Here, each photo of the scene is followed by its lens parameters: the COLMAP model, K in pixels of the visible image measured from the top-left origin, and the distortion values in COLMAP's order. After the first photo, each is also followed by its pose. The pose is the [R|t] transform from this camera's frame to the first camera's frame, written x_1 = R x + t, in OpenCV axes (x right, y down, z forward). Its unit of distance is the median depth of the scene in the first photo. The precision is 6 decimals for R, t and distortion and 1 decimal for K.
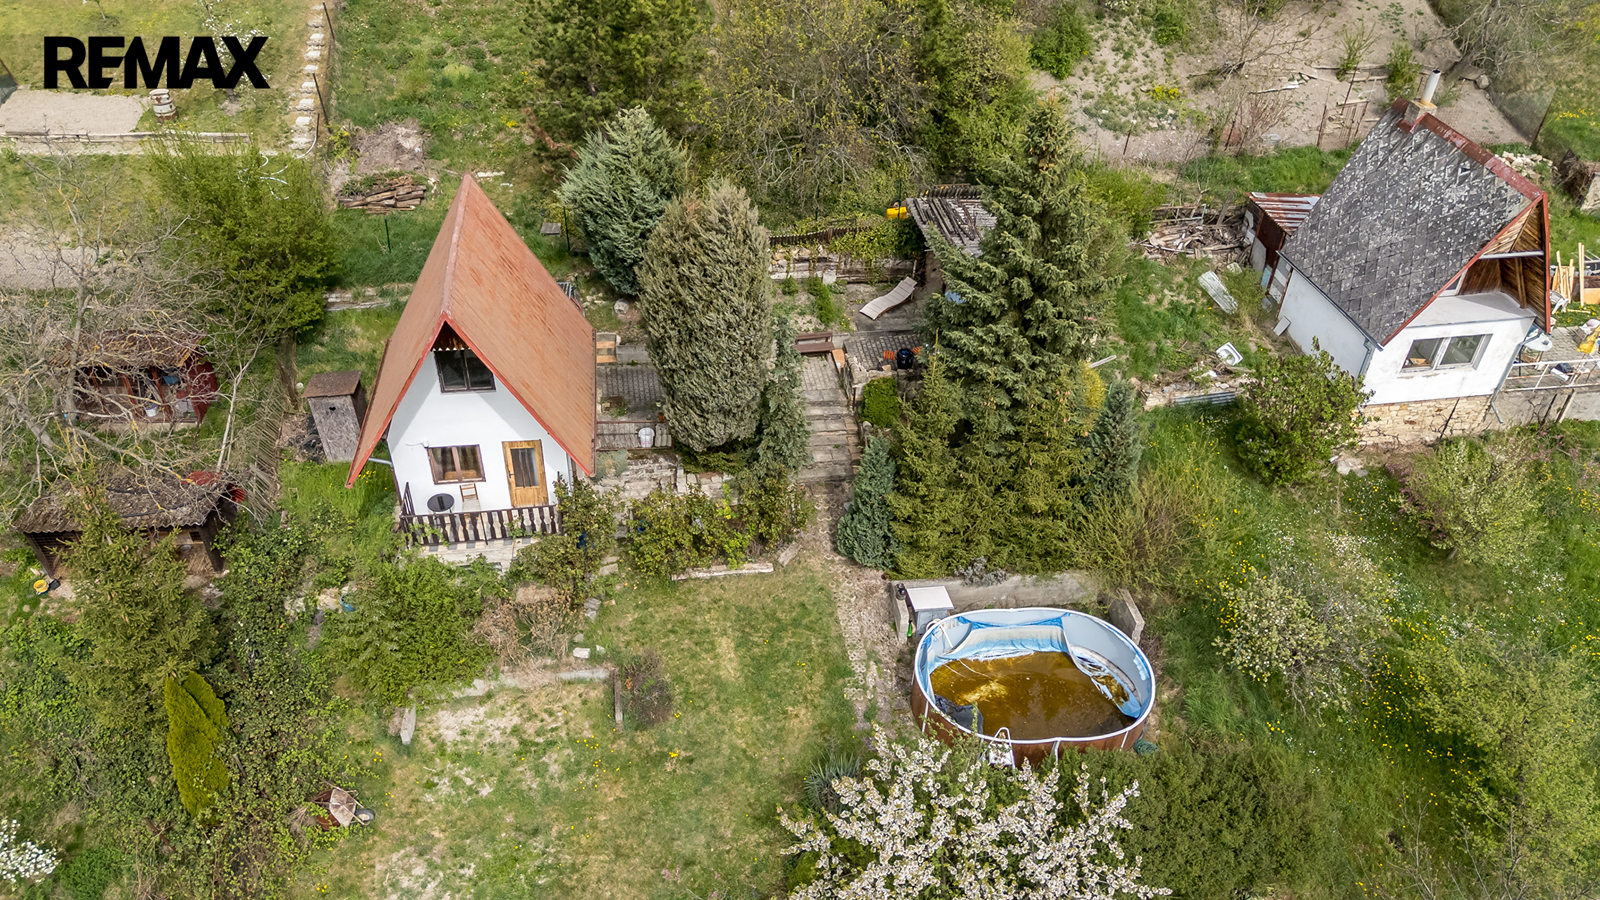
lens RADIAL K [[1147.4, 0, 770.8], [0, 1147.4, 422.7], [0, 0, 1]] dist [0.105342, -0.106342]
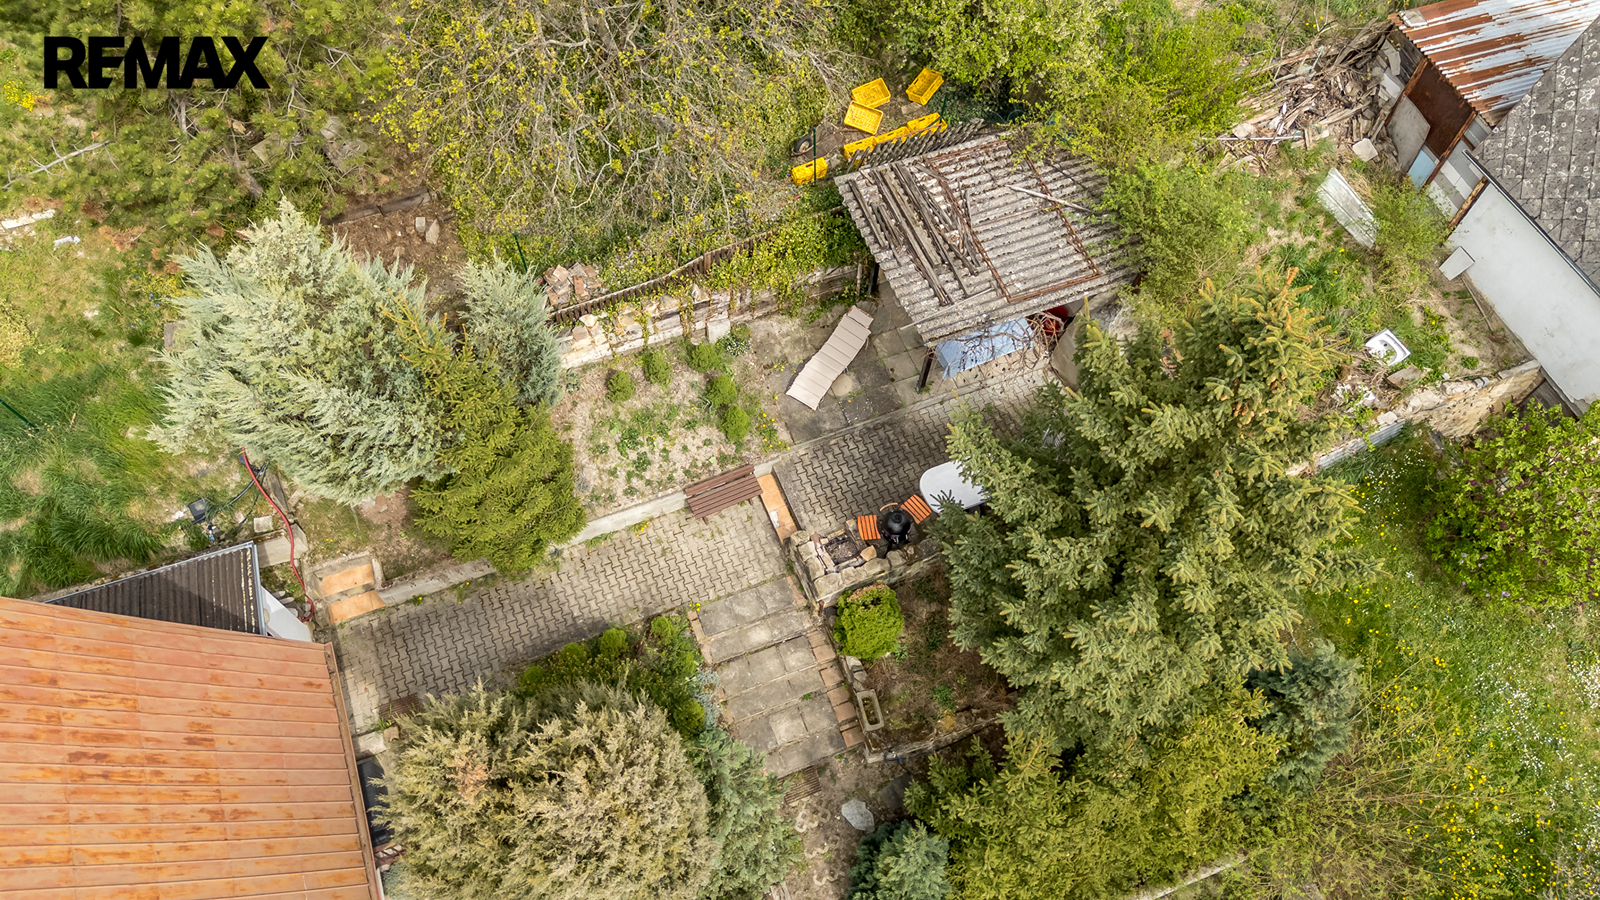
lens RADIAL K [[1147.4, 0, 770.8], [0, 1147.4, 422.7], [0, 0, 1]] dist [0.105342, -0.106342]
pose [[0.972244, -0.216071, 0.089746, 0.014970], [0.161608, 0.897561, 0.410204, -0.318660], [-0.169186, -0.384315, 0.907567, 0.468768]]
